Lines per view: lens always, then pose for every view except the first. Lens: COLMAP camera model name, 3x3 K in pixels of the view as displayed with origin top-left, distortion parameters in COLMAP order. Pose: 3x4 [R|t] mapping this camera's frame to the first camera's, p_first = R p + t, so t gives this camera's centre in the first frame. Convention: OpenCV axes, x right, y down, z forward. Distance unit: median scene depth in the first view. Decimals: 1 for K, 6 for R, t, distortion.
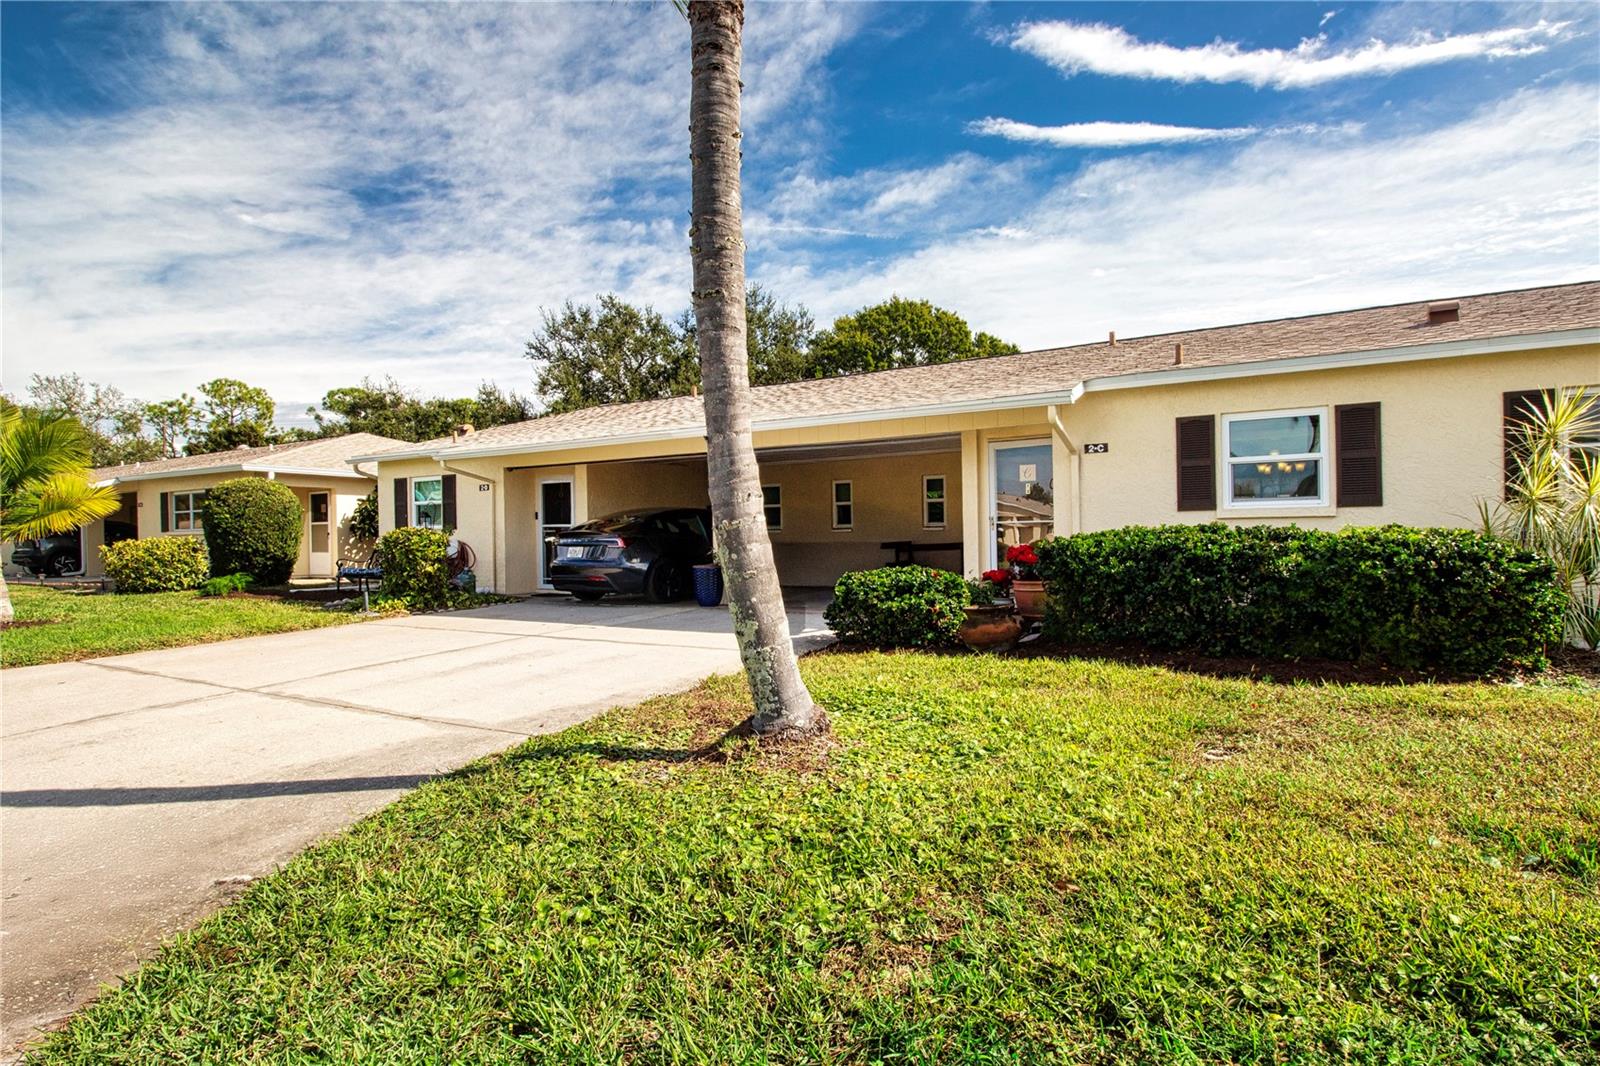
lens RADIAL K [[809.3, 0, 829.5], [0, 809.3, 529.3], [0, 0, 1]] dist [-0.000175, -0.015515]
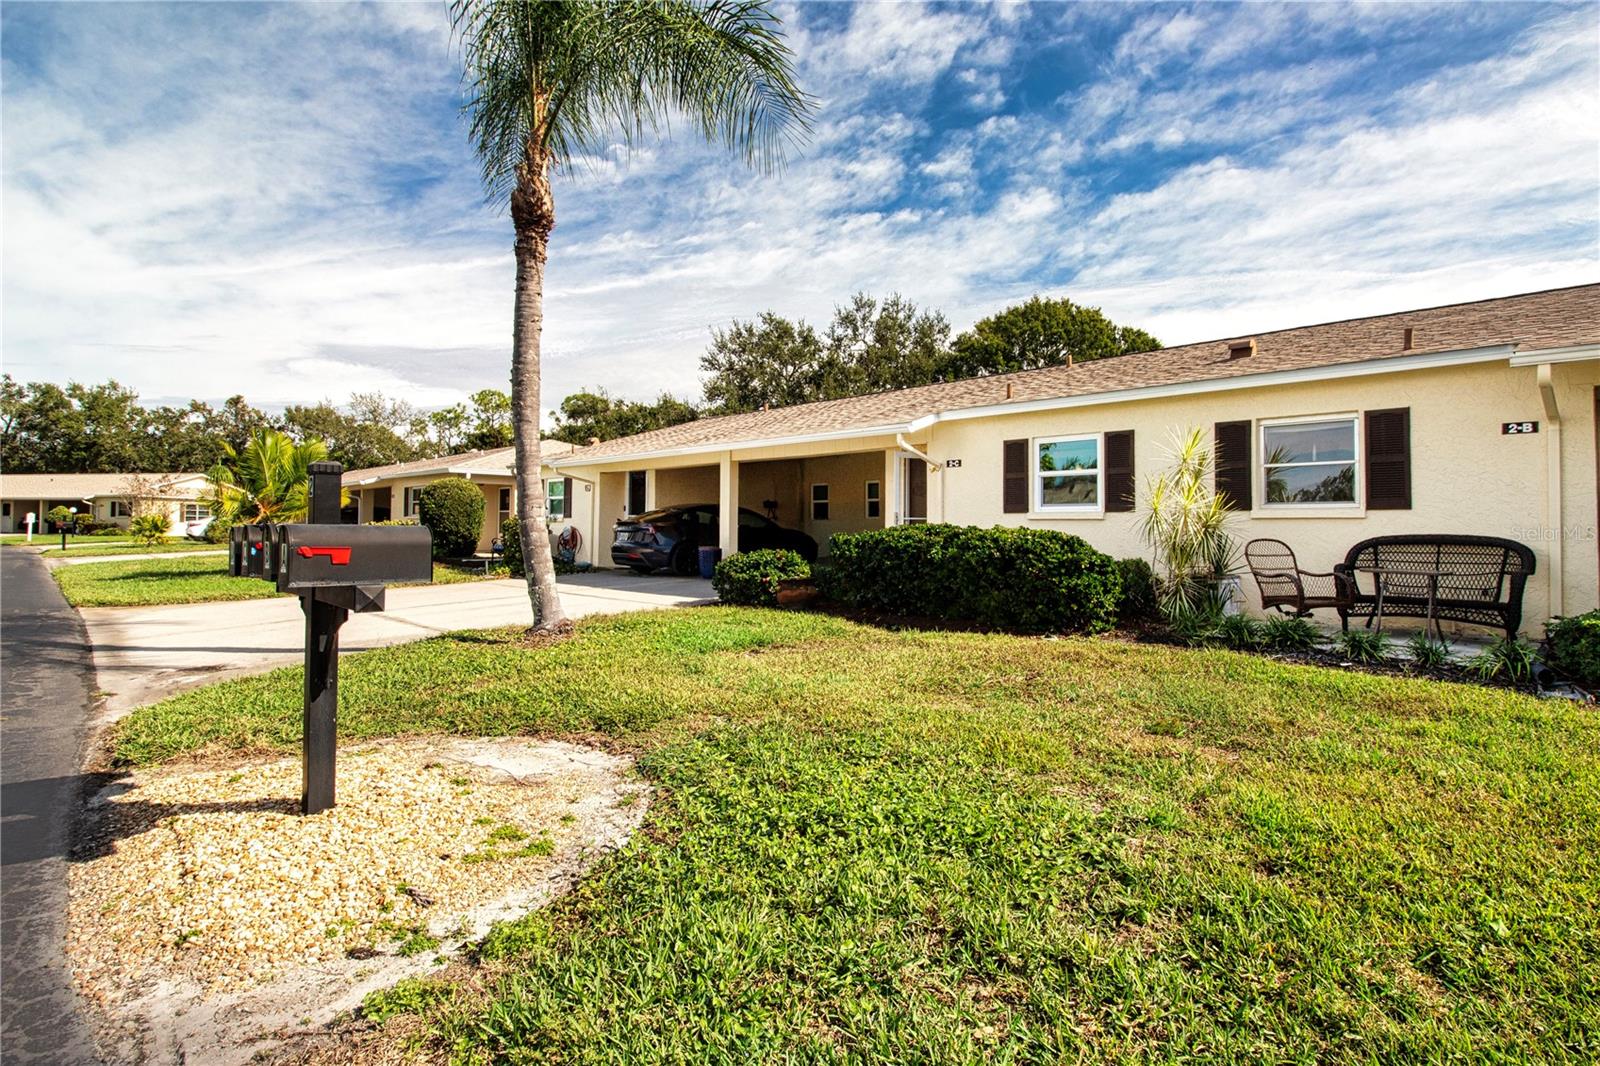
lens RADIAL K [[820.2, 0, 802.1], [0, 820.2, 456.0], [0, 0, 1]] dist [-0.000391, -0.000182]
pose [[0.957854, -0.005380, -0.287206, 0.115811], [-0.017321, 0.996924, -0.076442, -0.002046], [0.286734, 0.078195, 0.954814, -0.076681]]
